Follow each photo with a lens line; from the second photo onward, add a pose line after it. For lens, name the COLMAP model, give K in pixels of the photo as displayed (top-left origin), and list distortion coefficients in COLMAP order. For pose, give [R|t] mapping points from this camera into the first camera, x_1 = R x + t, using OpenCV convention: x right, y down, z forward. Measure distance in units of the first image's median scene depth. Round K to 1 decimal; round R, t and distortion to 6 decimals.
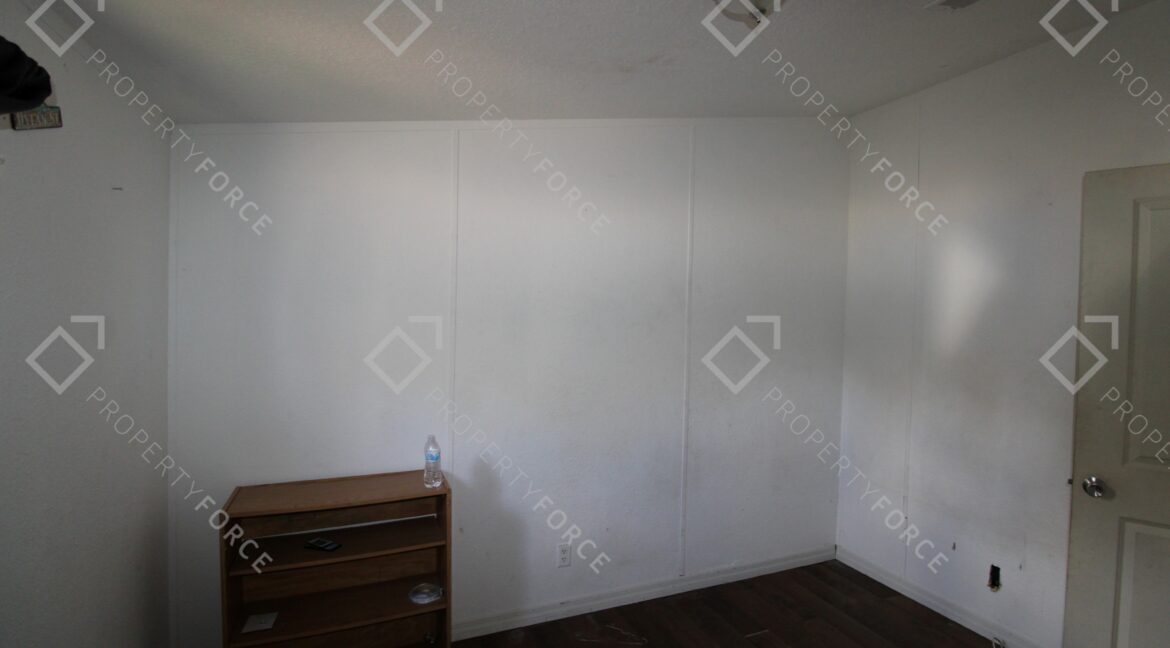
lens RADIAL K [[558.5, 0, 585.6], [0, 558.5, 327.1], [0, 0, 1]] dist [0.002871, -0.001745]
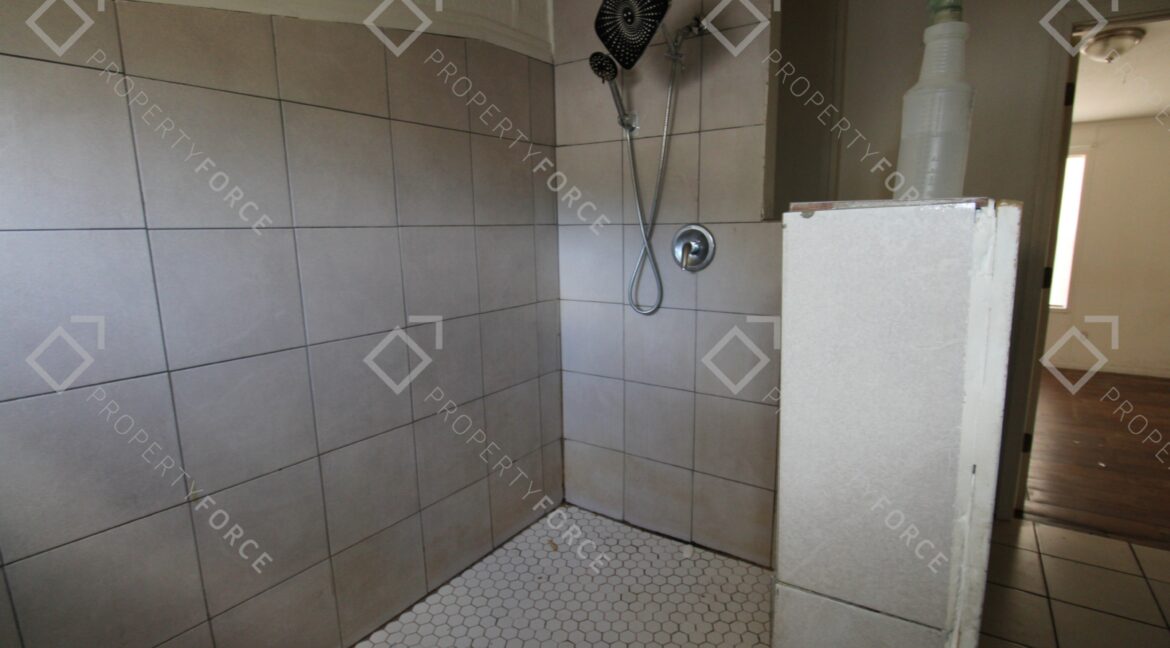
lens RADIAL K [[558.5, 0, 585.6], [0, 558.5, 327.1], [0, 0, 1]] dist [0.002871, -0.001745]
pose [[1.000000, 0.000154, -0.000821, 1.207826], [-0.000154, 1.000000, -0.000126, 0.000010], [0.000821, 0.000126, 1.000000, 0.001405]]
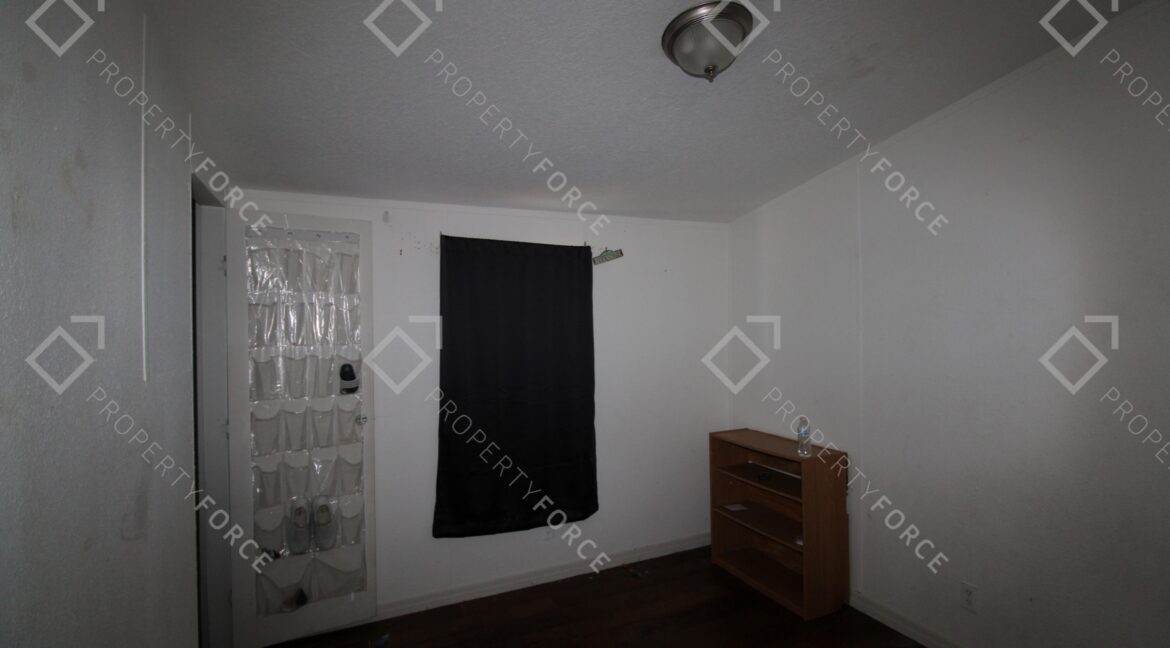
lens RADIAL K [[558.5, 0, 585.6], [0, 558.5, 327.1], [0, 0, 1]] dist [0.002871, -0.001745]
pose [[0.999999, 0.000315, -0.001423, 0.605793], [-0.000315, 1.000000, -0.000027, 0.000068], [0.001423, 0.000027, 0.999999, 0.000181]]
